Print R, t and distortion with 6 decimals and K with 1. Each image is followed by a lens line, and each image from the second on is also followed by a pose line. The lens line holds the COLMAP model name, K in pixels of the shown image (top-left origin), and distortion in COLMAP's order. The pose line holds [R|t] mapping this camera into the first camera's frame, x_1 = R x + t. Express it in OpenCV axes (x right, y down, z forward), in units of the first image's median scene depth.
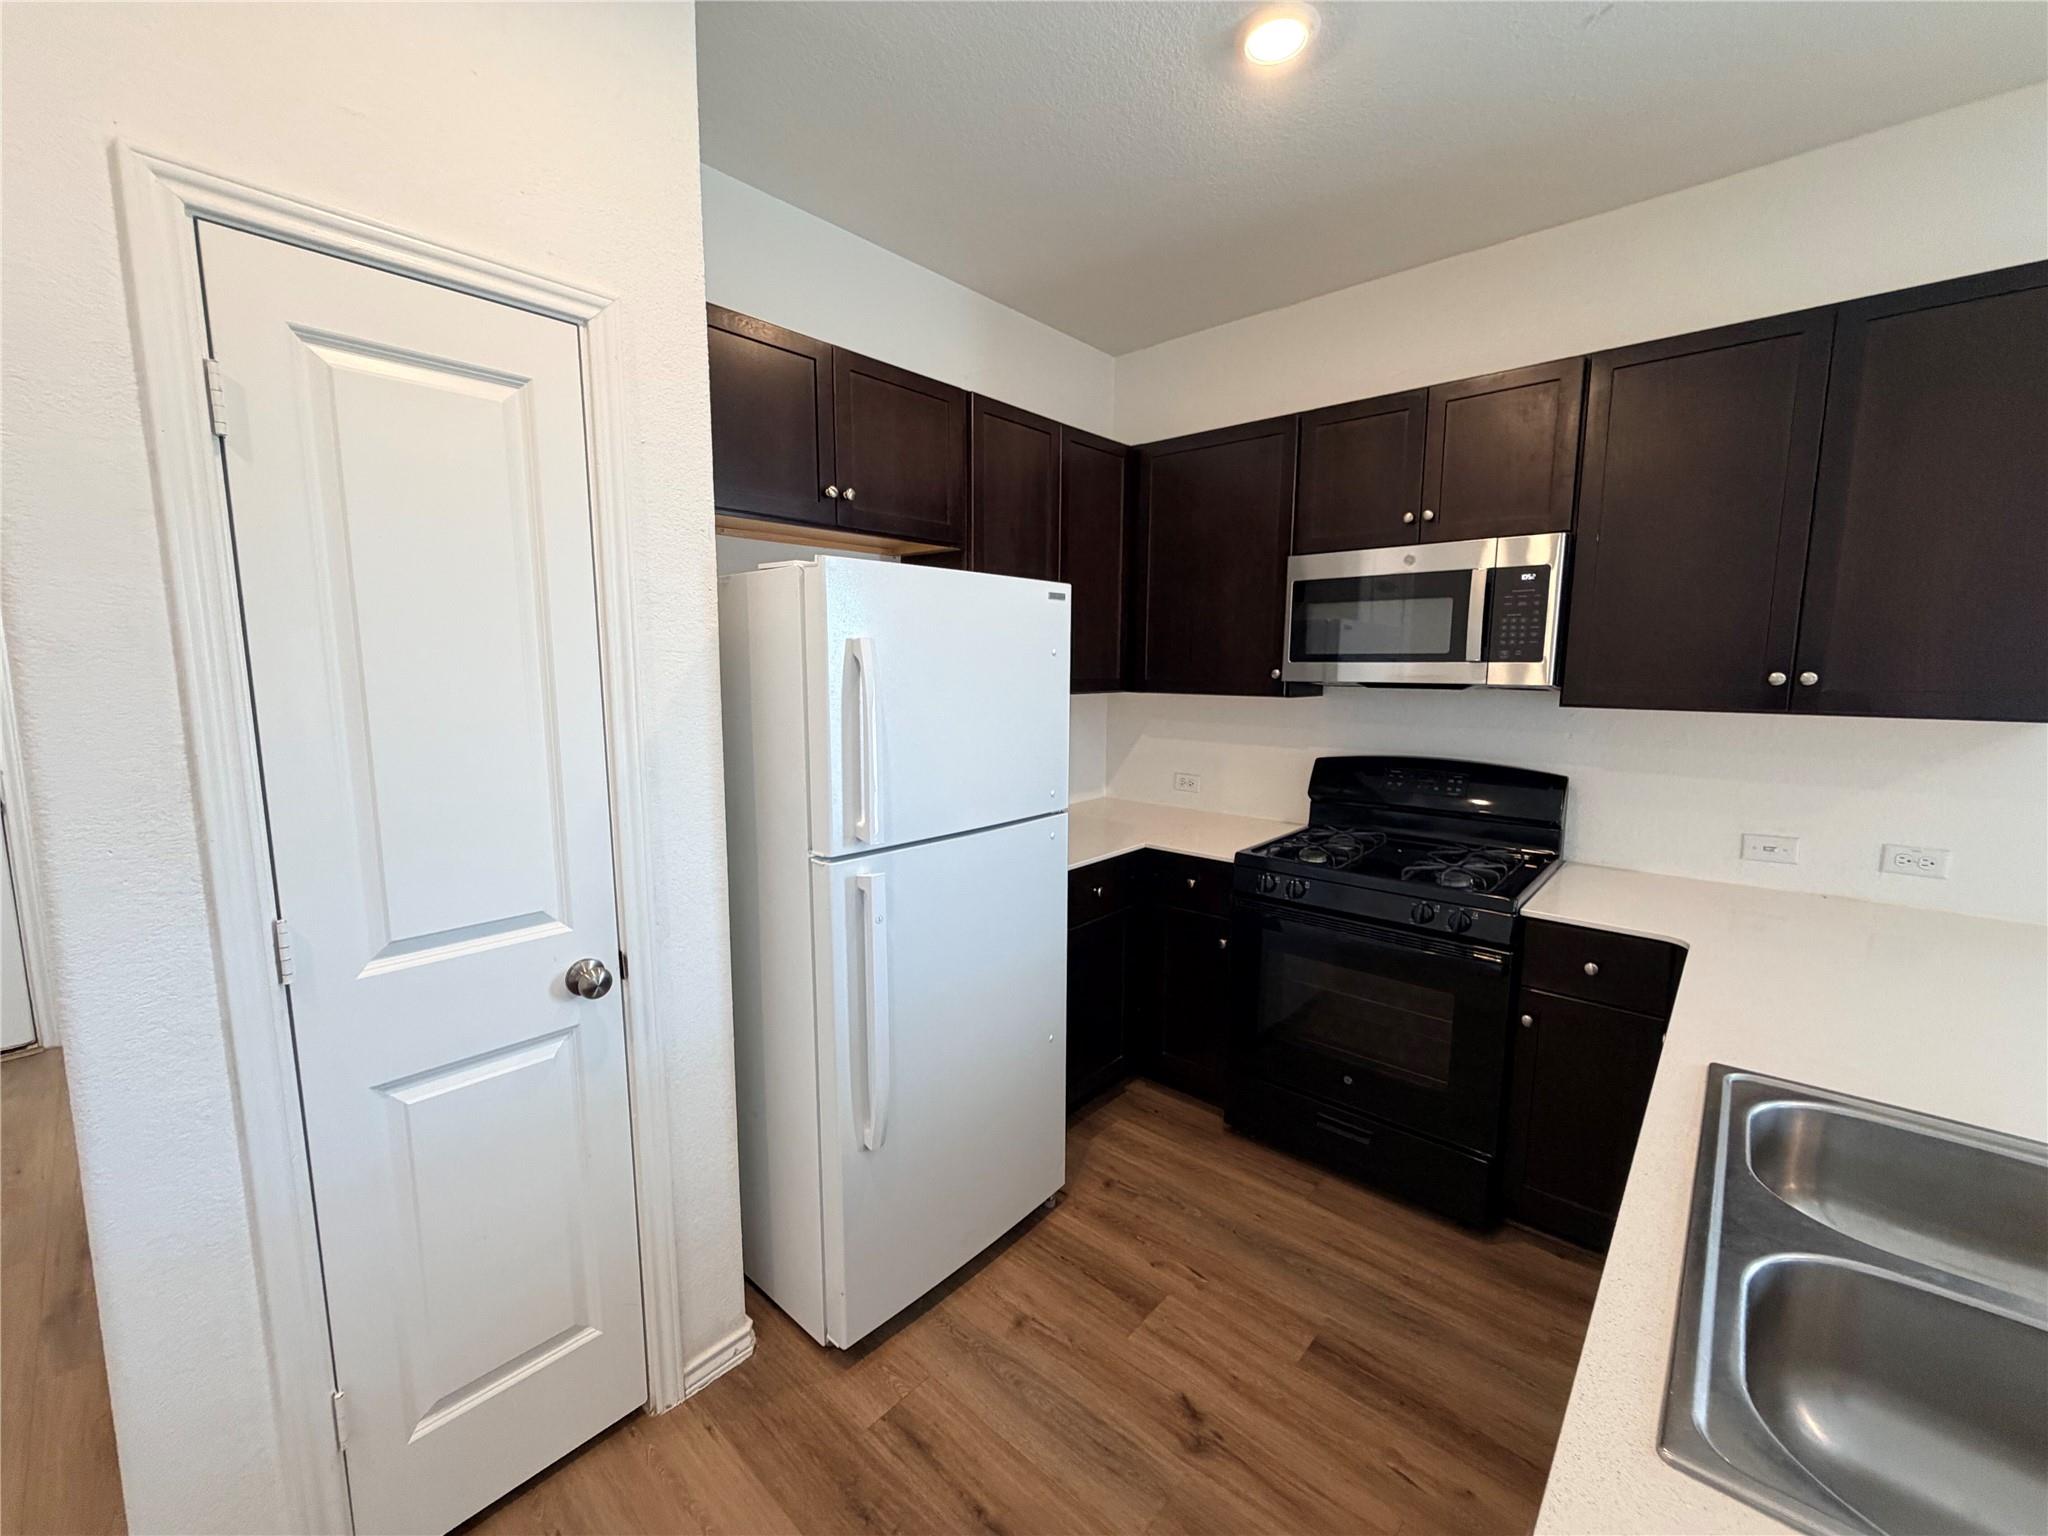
lens RADIAL K [[818.1, 0, 1012.8], [0, 818.1, 765.4], [0, 0, 1]] dist [-0.000619, -0.000231]
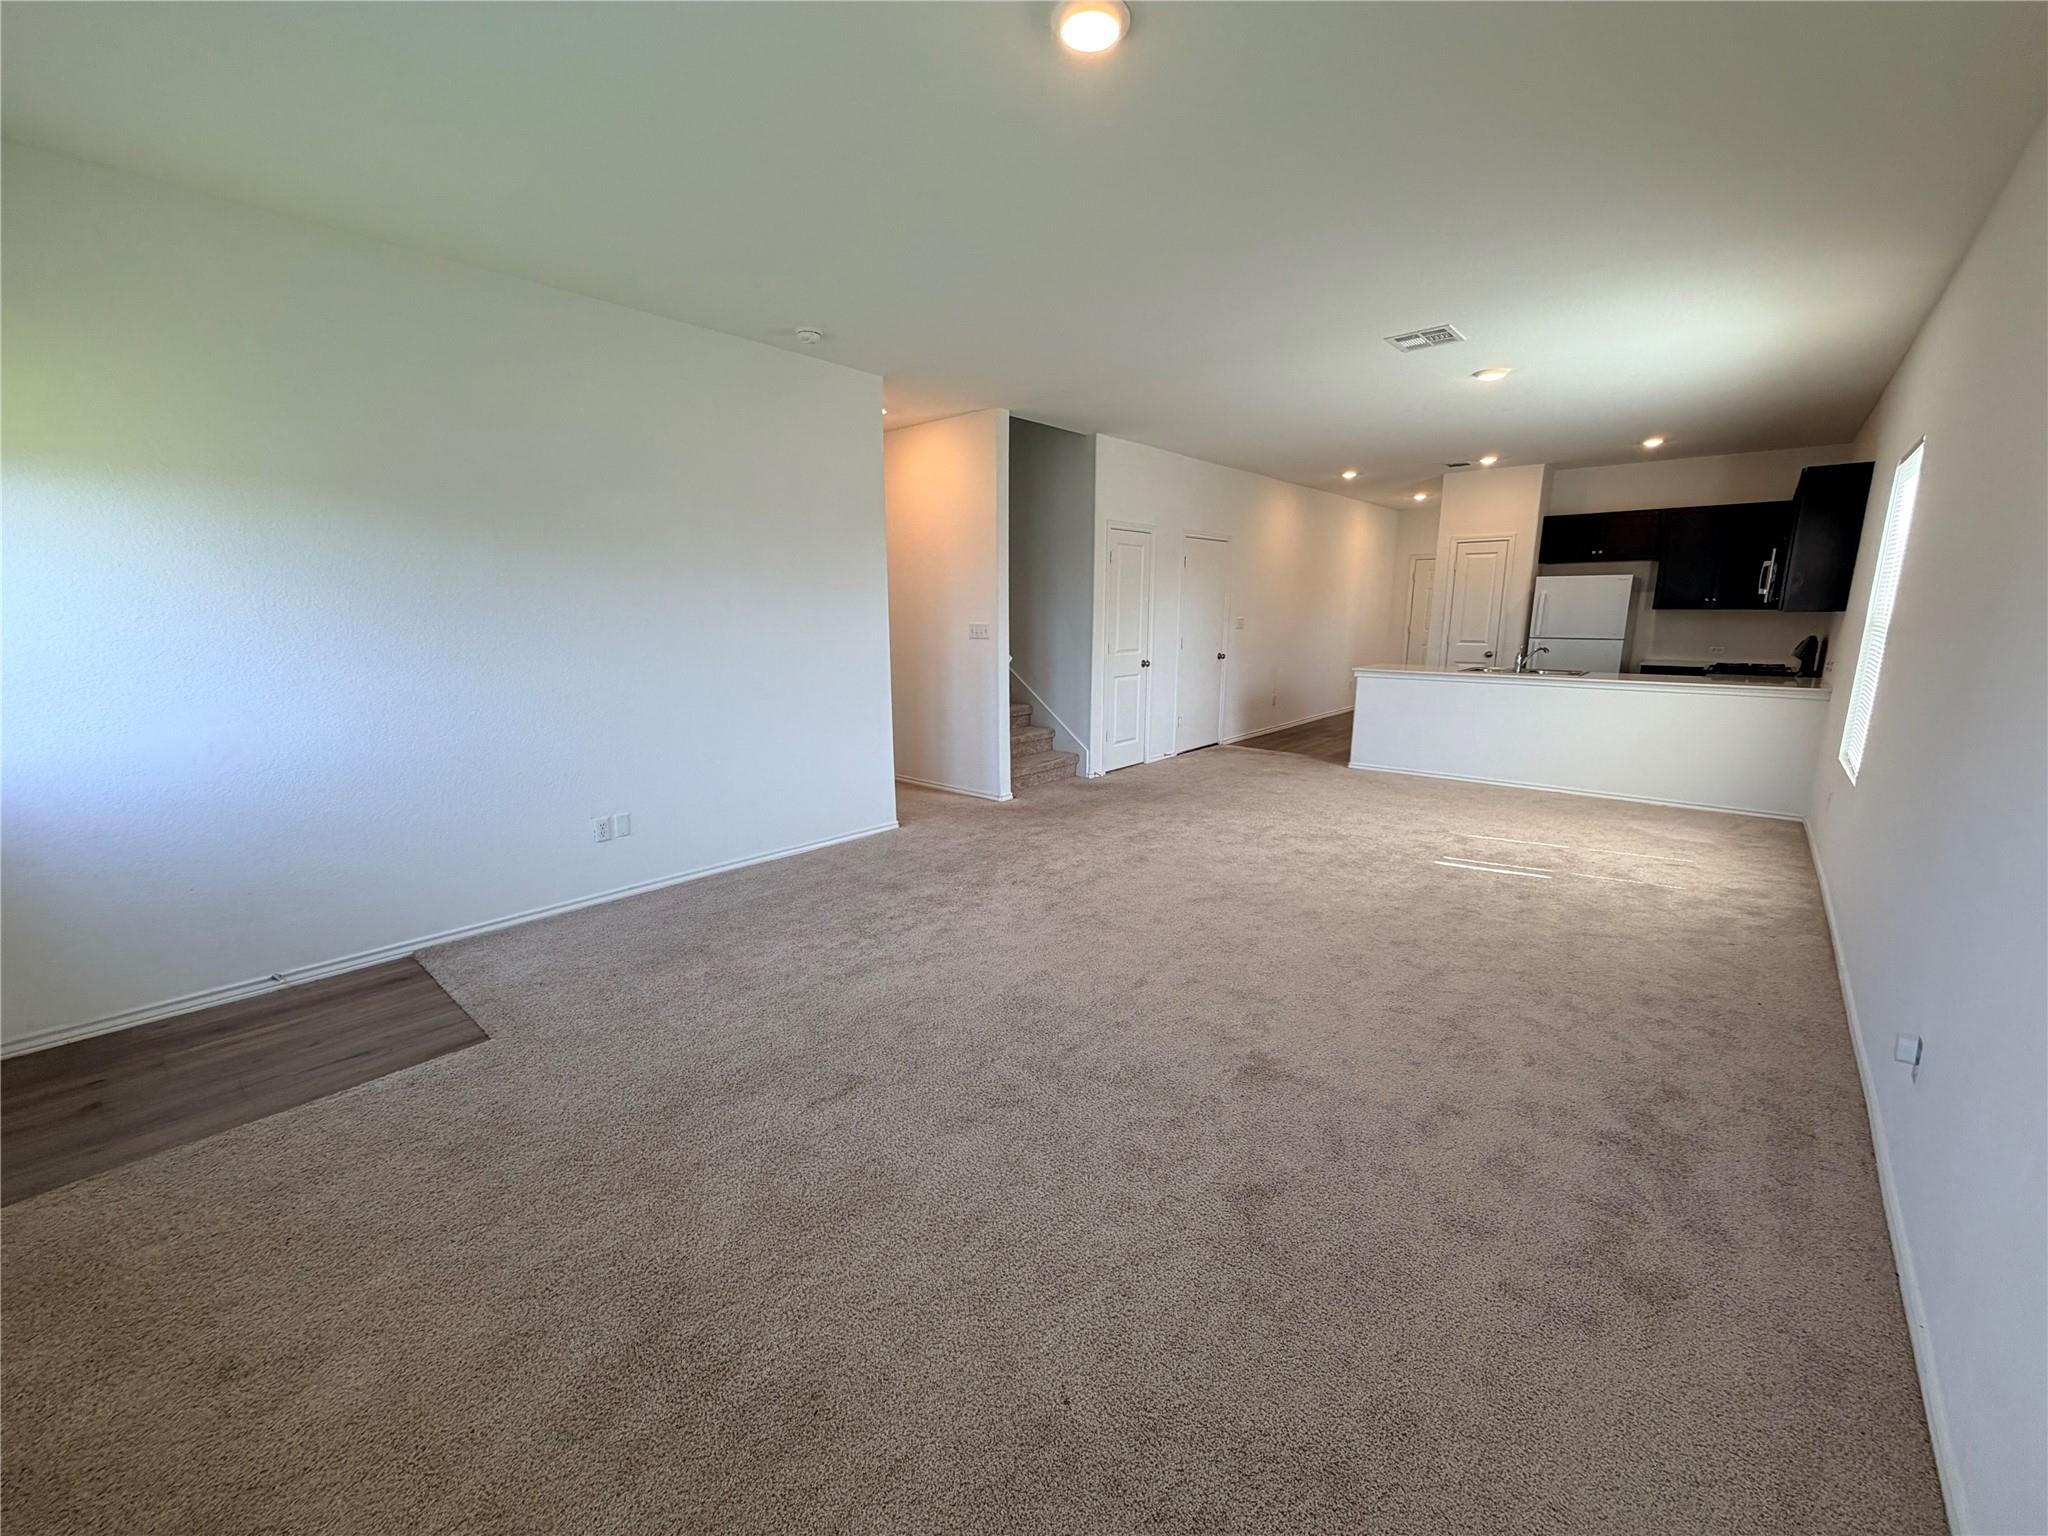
lens RADIAL K [[818.1, 0, 1016.4], [0, 818.1, 769.6], [0, 0, 1]] dist [-0.000619, -0.000231]
pose [[0.014803, 0.192763, -0.981134, 3.926936], [-0.122038, 0.974253, 0.189570, 0.276044], [0.992415, 0.116929, 0.037946, -1.813944]]
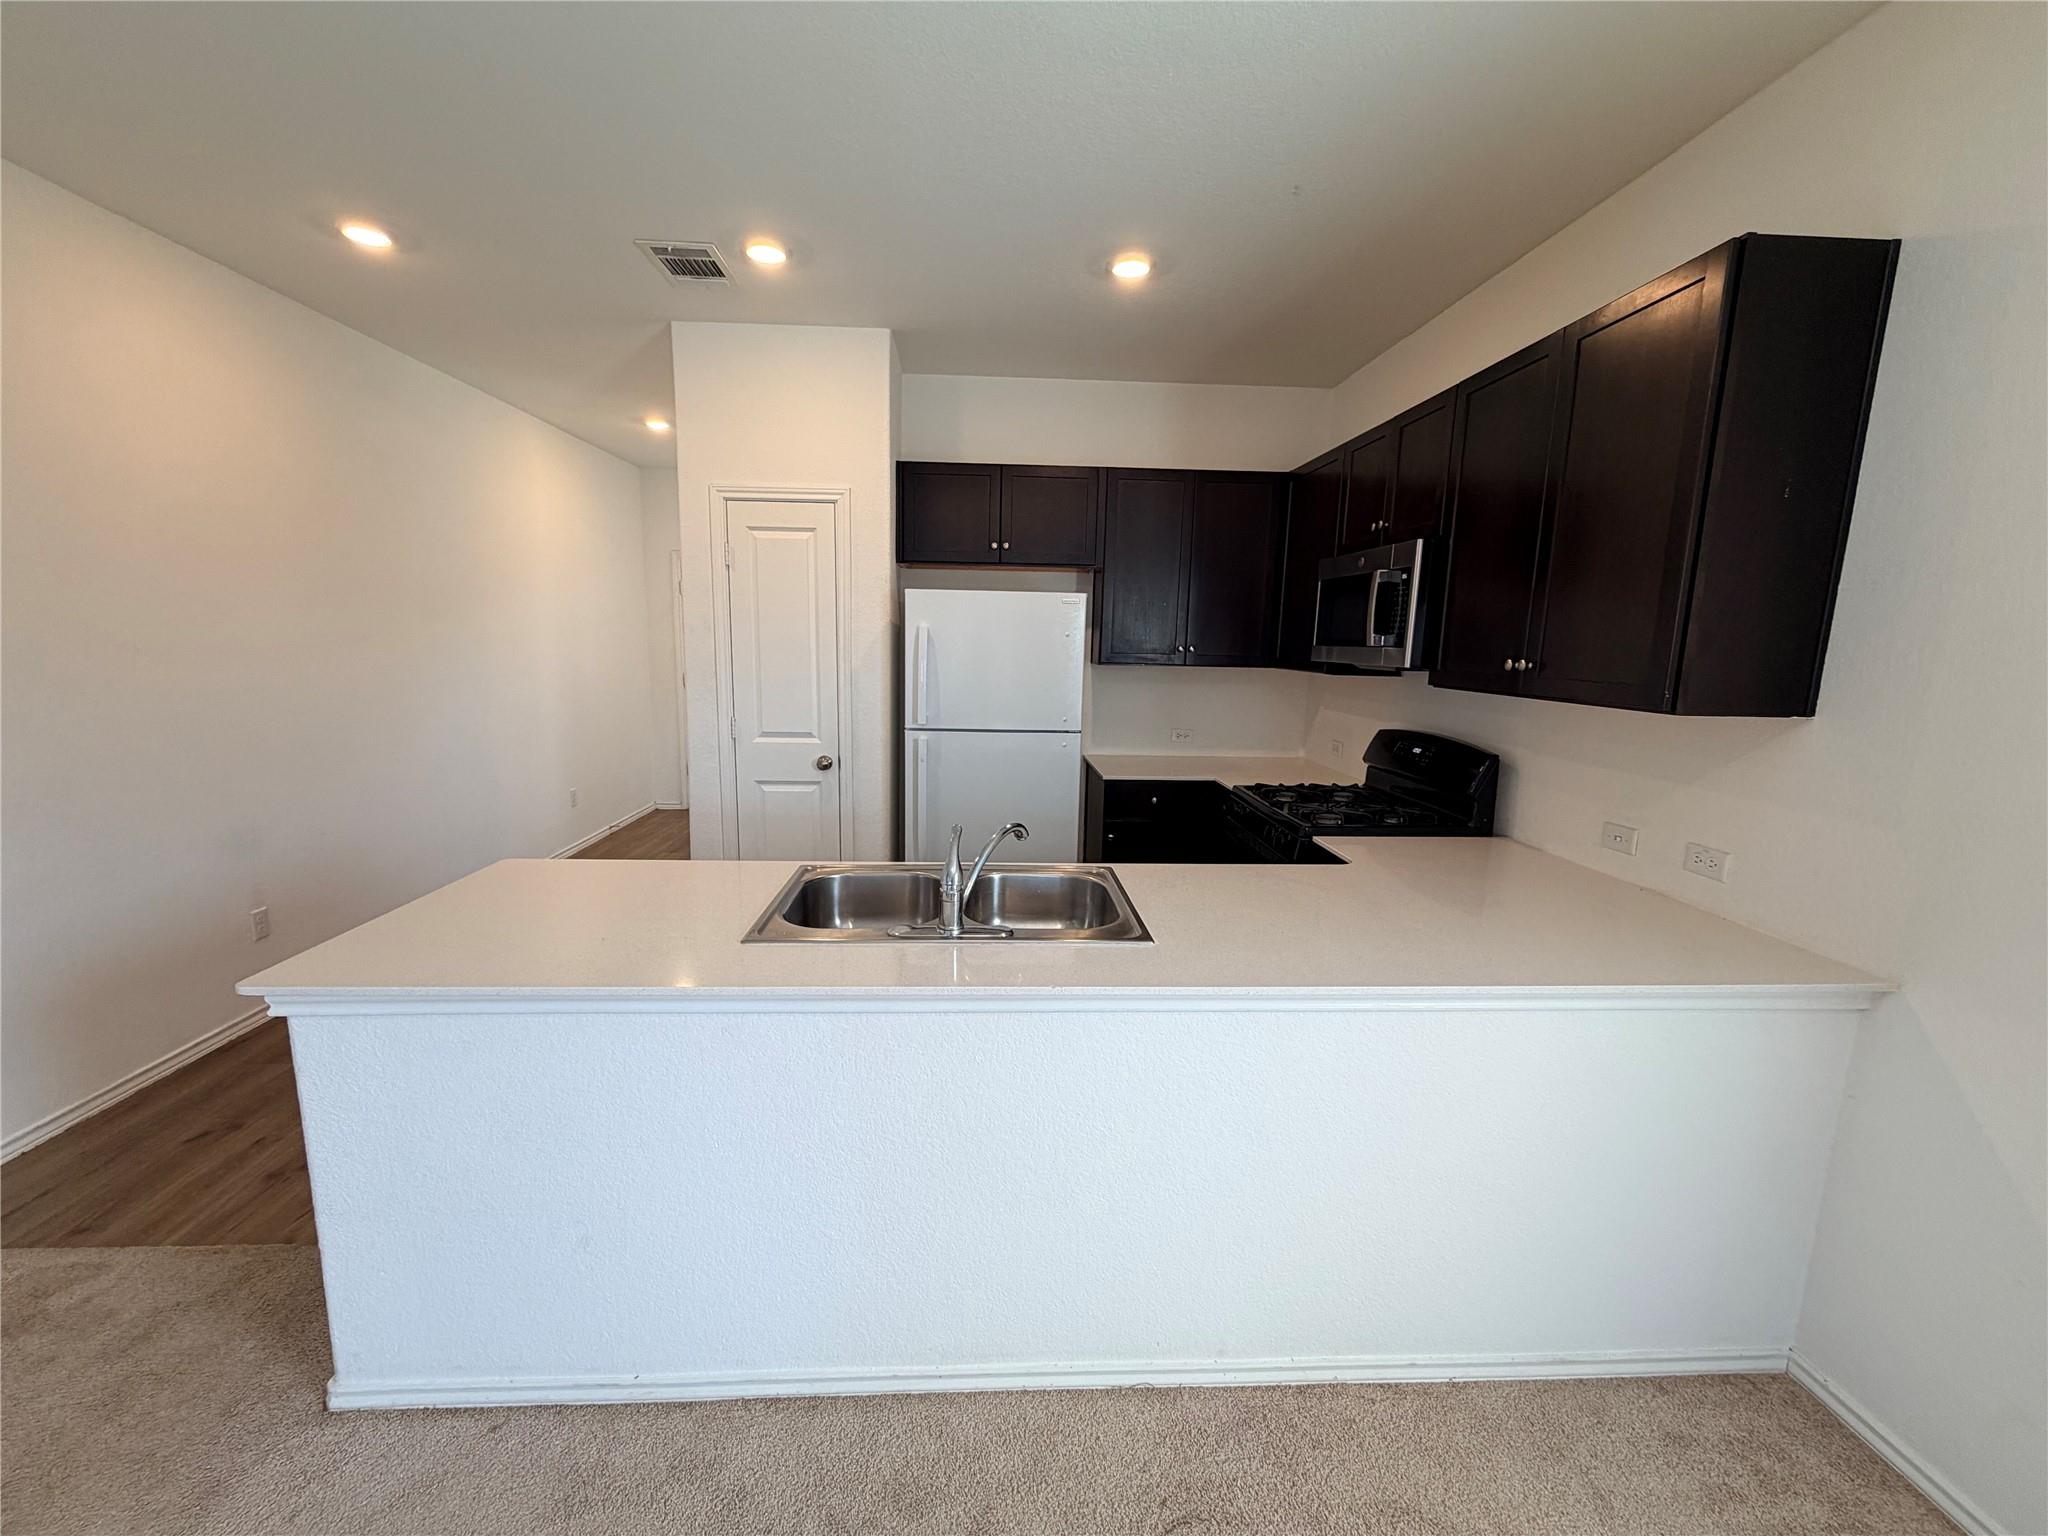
lens RADIAL K [[818.1, 0, 1014.3], [0, 818.1, 766.4], [0, 0, 1]] dist [-0.000619, -0.000231]
pose [[0.703402, 0.123388, -0.700000, 1.237661], [-0.107434, 0.991959, 0.066895, 0.031018], [0.702626, 0.028150, 0.711003, -0.278243]]
